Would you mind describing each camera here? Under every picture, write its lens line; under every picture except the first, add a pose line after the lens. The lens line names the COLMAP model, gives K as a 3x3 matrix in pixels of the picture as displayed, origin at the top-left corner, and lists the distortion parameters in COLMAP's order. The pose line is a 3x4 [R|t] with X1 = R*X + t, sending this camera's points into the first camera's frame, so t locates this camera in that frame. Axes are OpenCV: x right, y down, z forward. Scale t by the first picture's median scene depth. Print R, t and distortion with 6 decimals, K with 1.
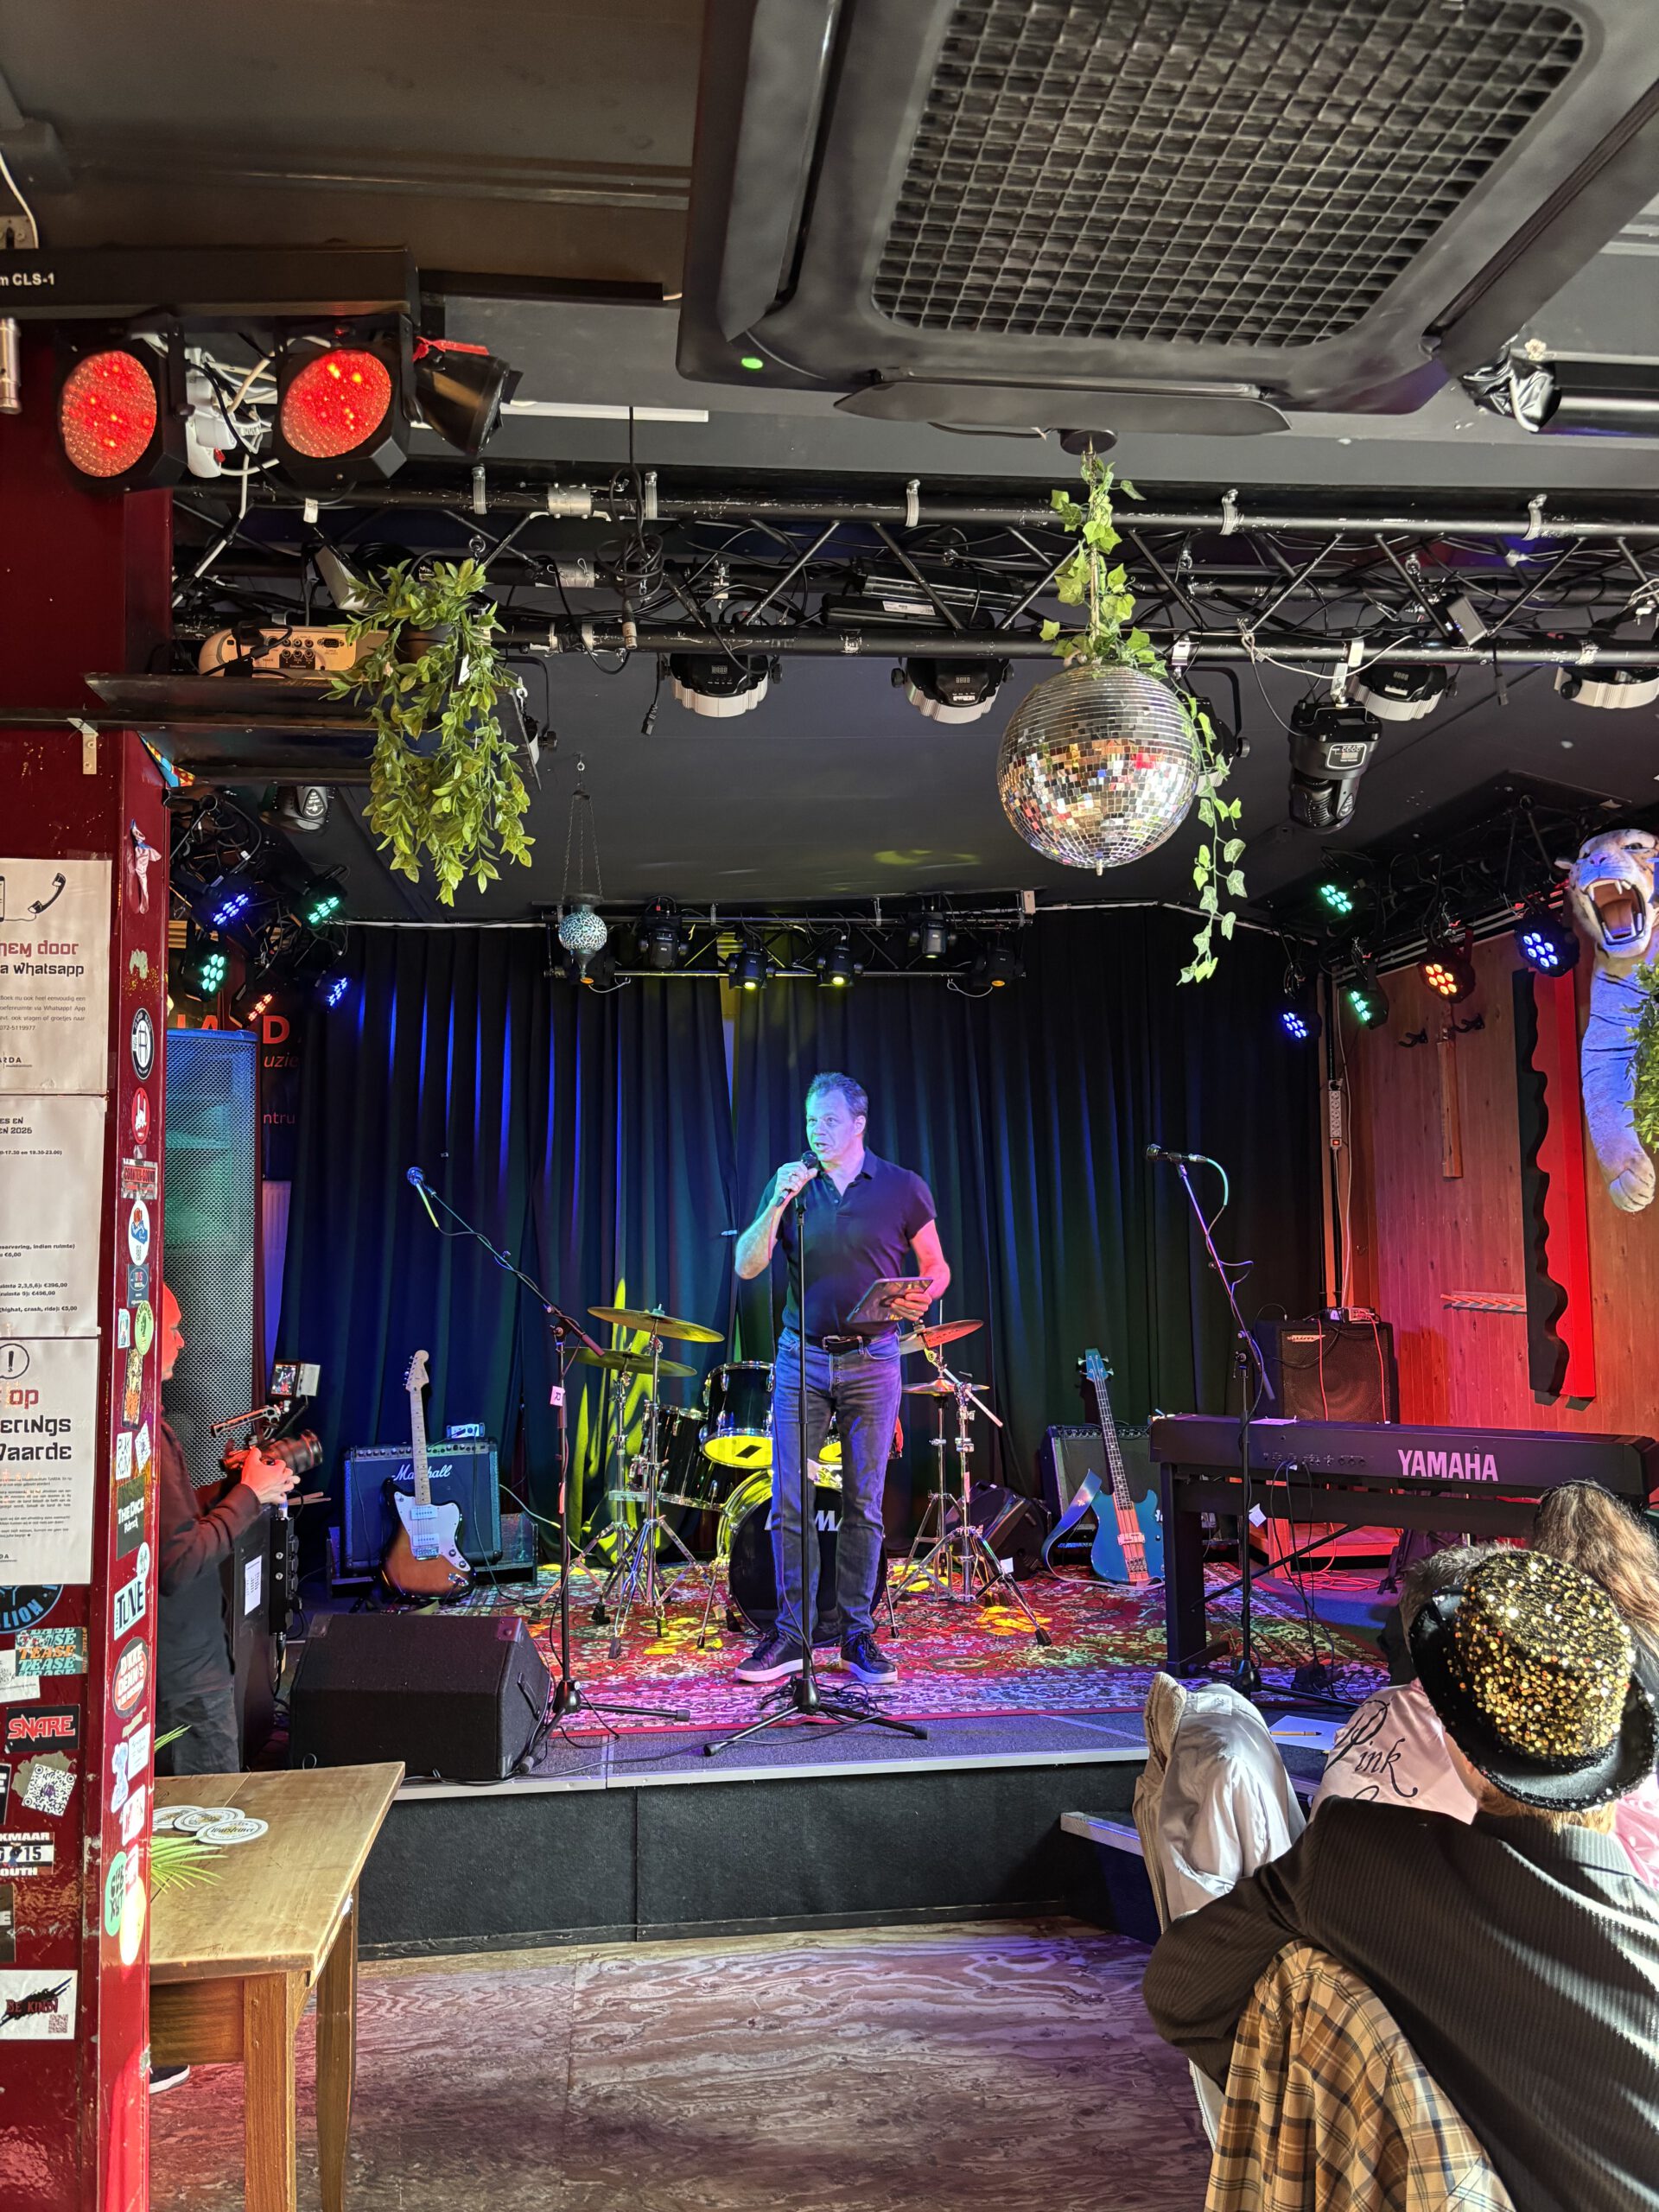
lens RADIAL K [[1694.9, 0, 829.5], [0, 1694.9, 1106.0], [0, 0, 1]] dist [0.123309, -0.164017]
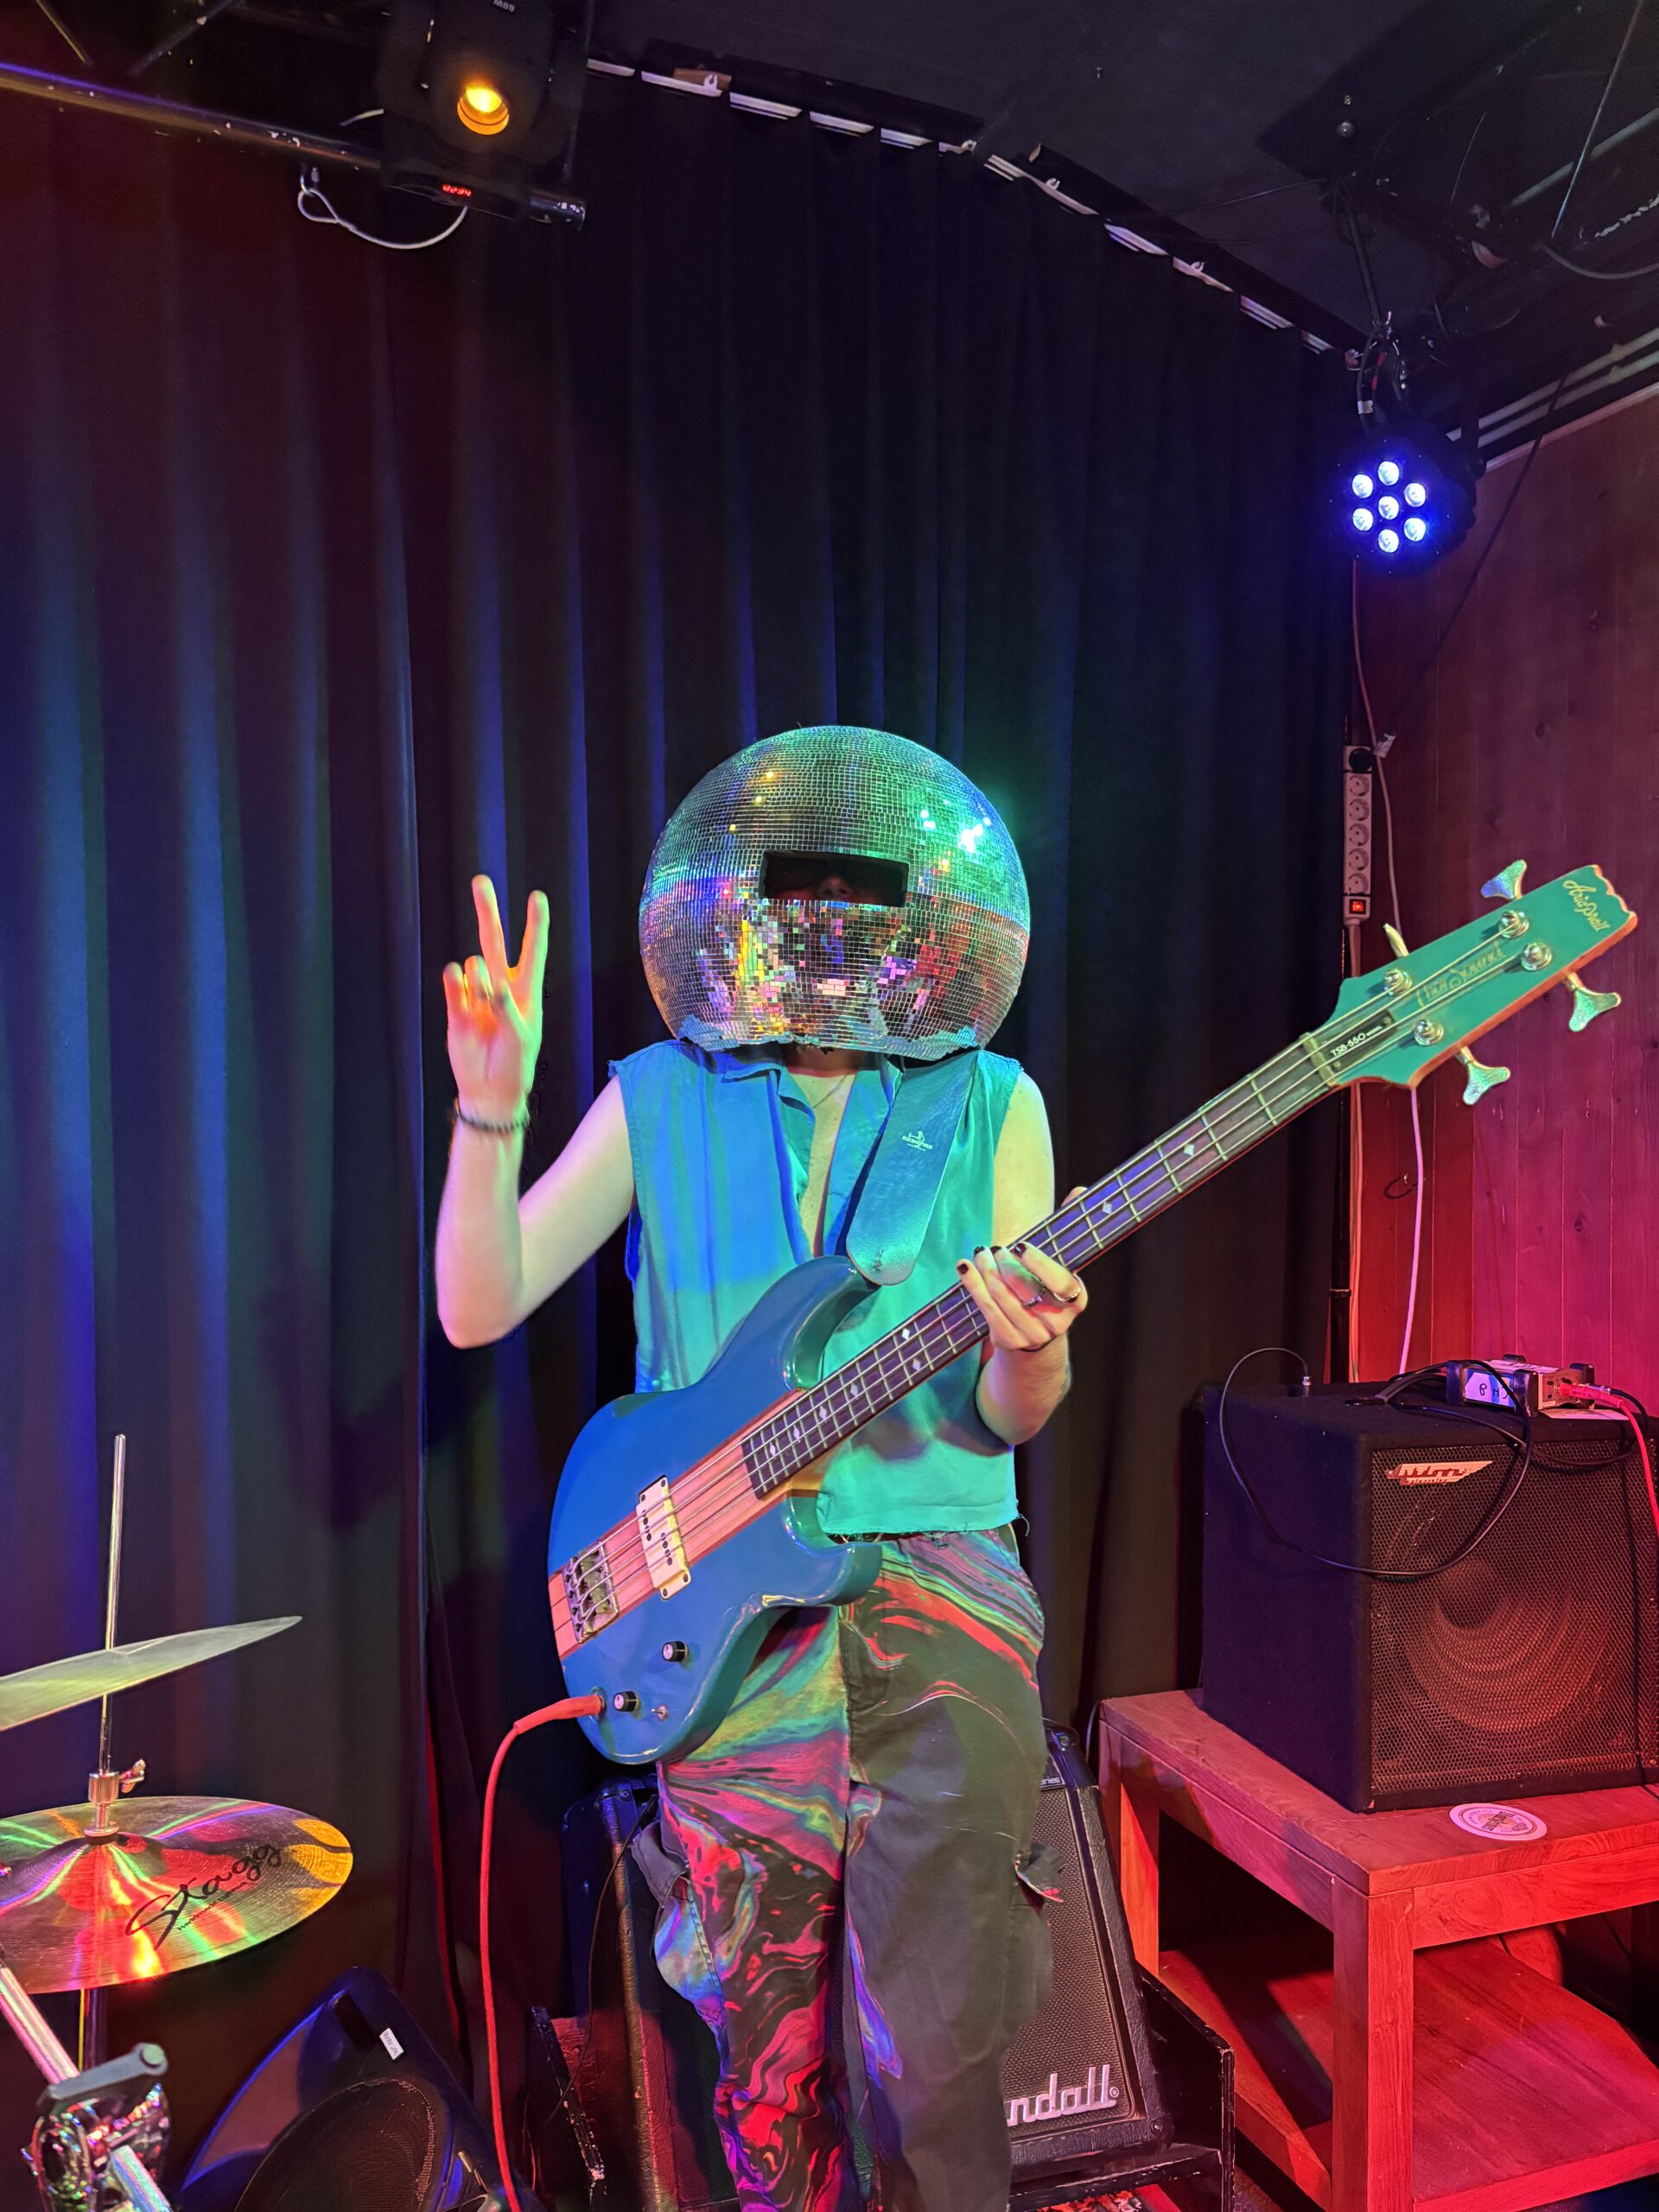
lens RADIAL K [[1694.9, 0, 829.5], [0, 1694.9, 1106.0], [0, 0, 1]] dist [0.123309, -0.164017]
pose [[0.959909, 0.029809, 0.278722, 0.088269], [-0.045422, 0.997729, 0.049728, 0.062483], [-0.276607, -0.060395, 0.959084, 0.783493]]
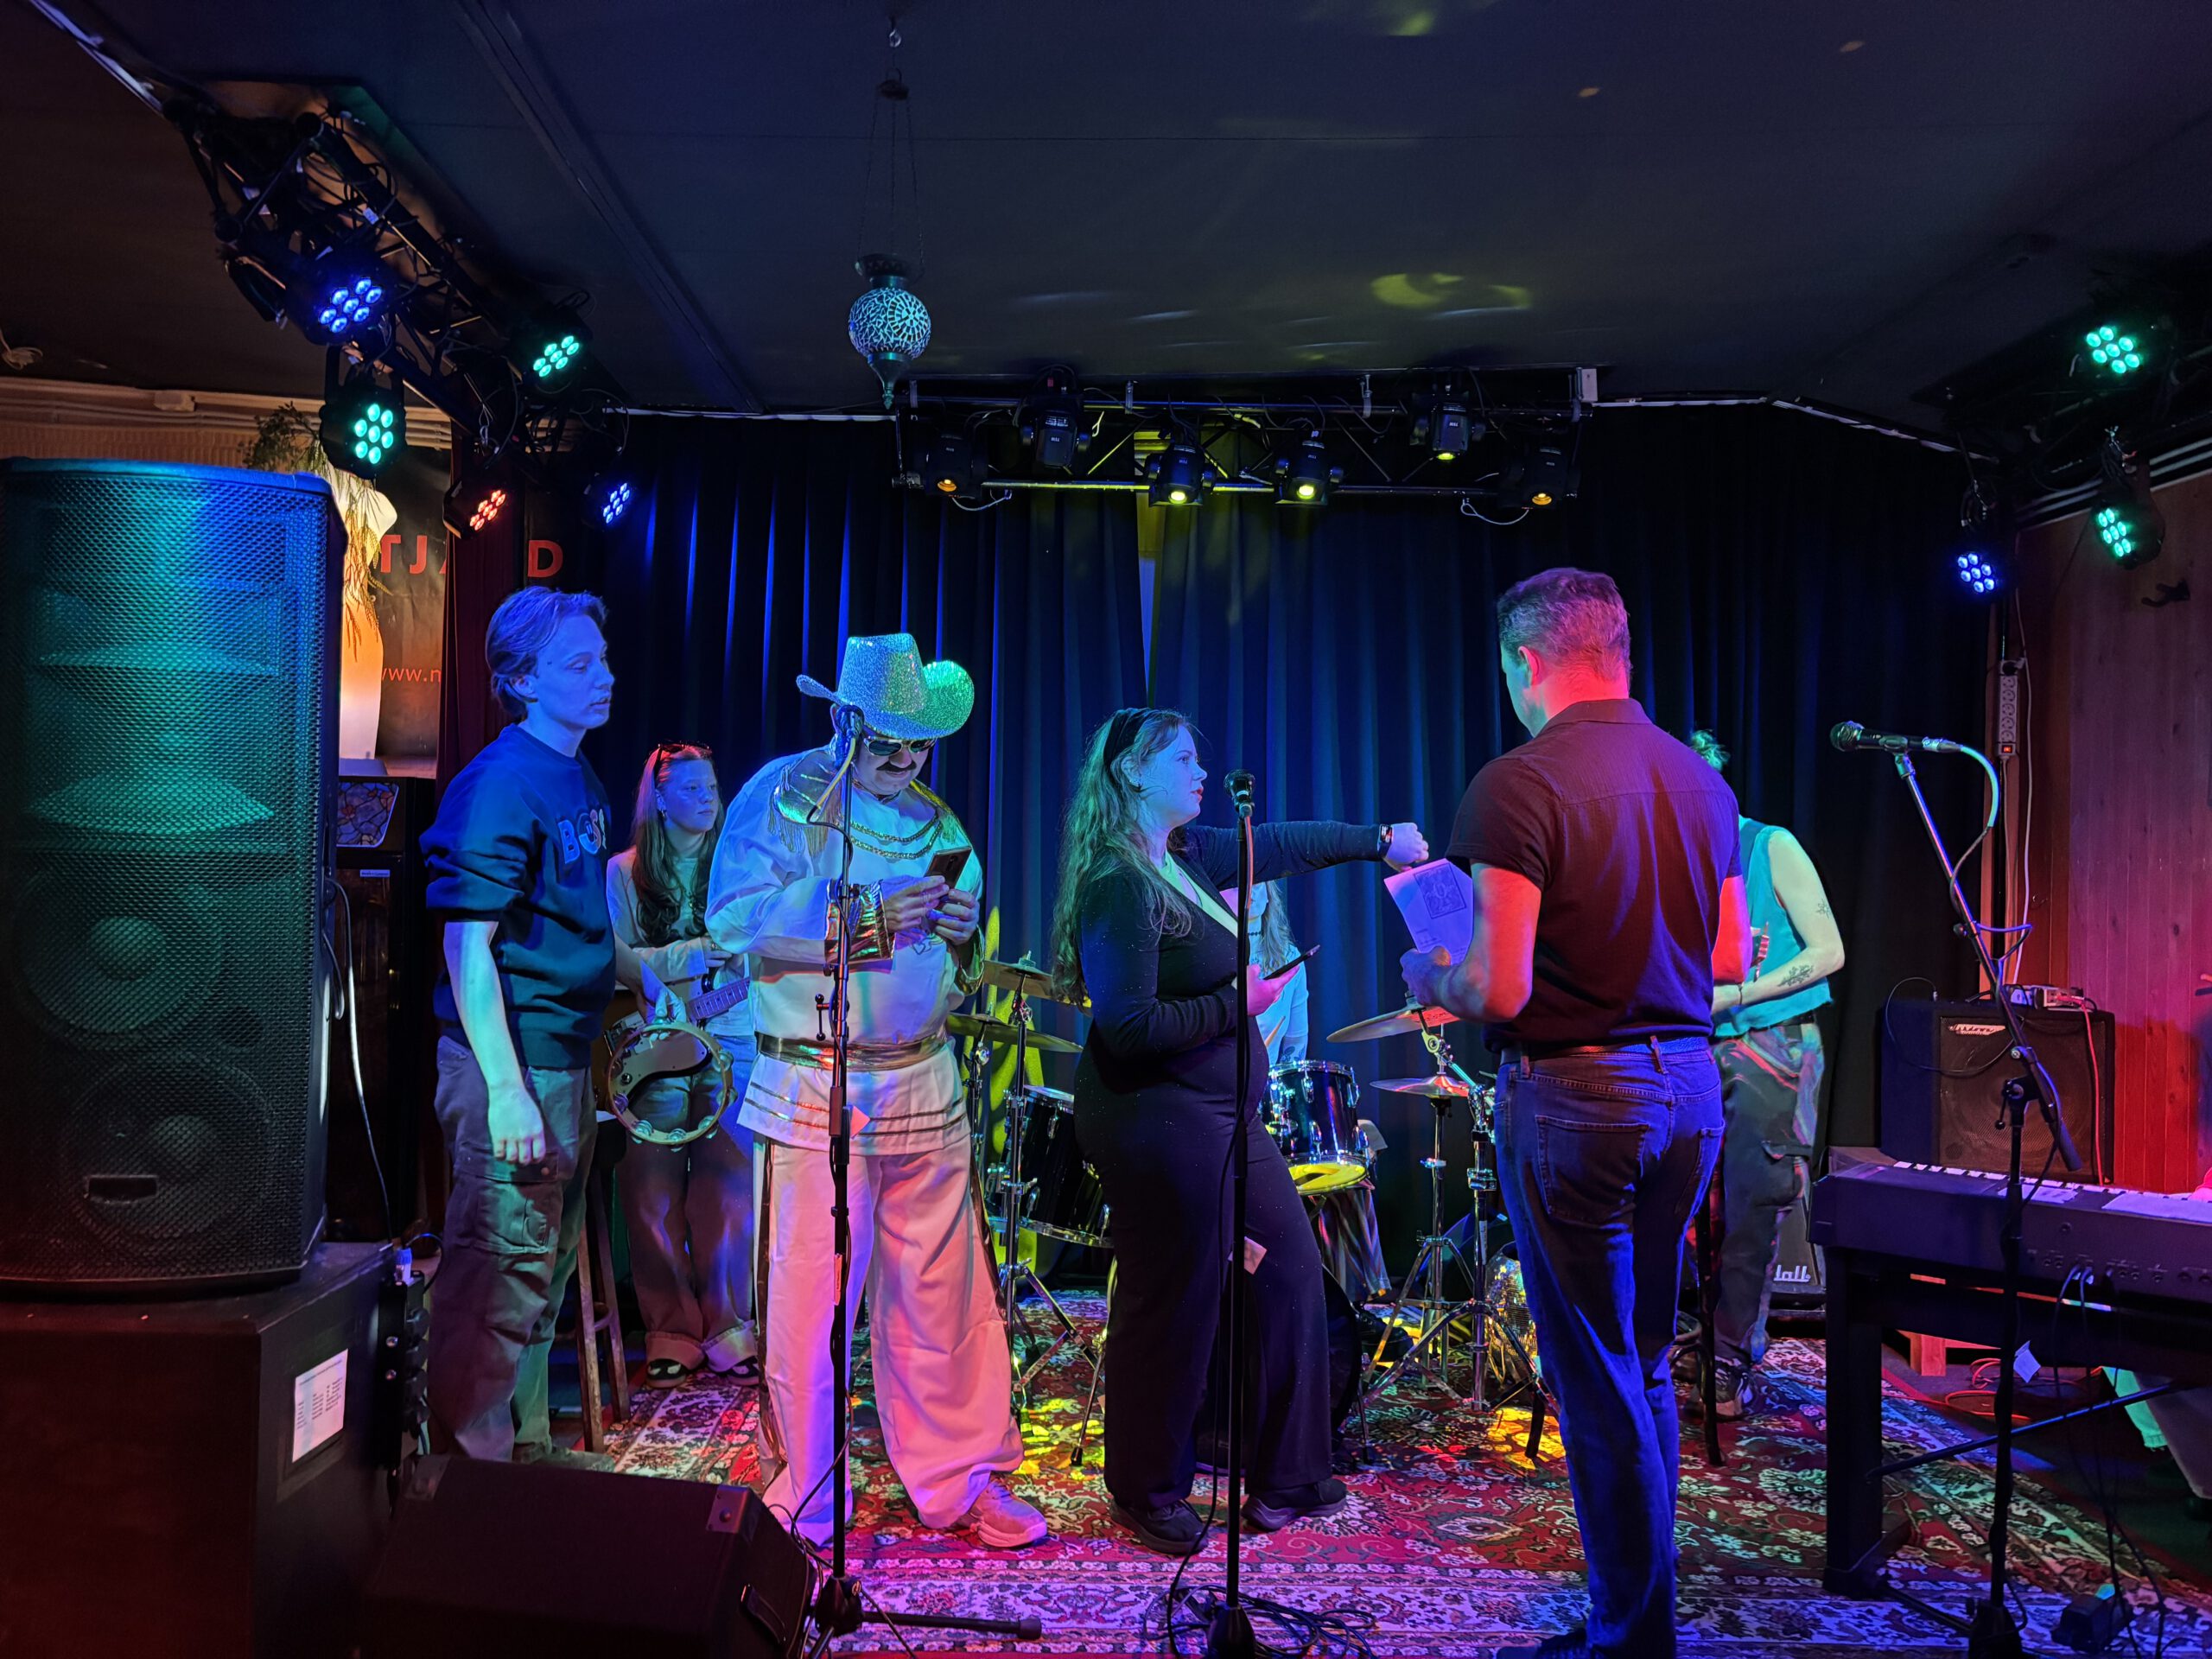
lens RADIAL K [[1694.9, 0, 1101.9], [0, 1694.9, 840.3], [0, 0, 1]] dist [0.123309, -0.164017]
pose [[0.995196, 0.031251, -0.092785, -0.009079], [-0.025043, 0.997416, 0.067331, 0.023890], [0.094649, -0.064684, 0.993407, 0.303424]]
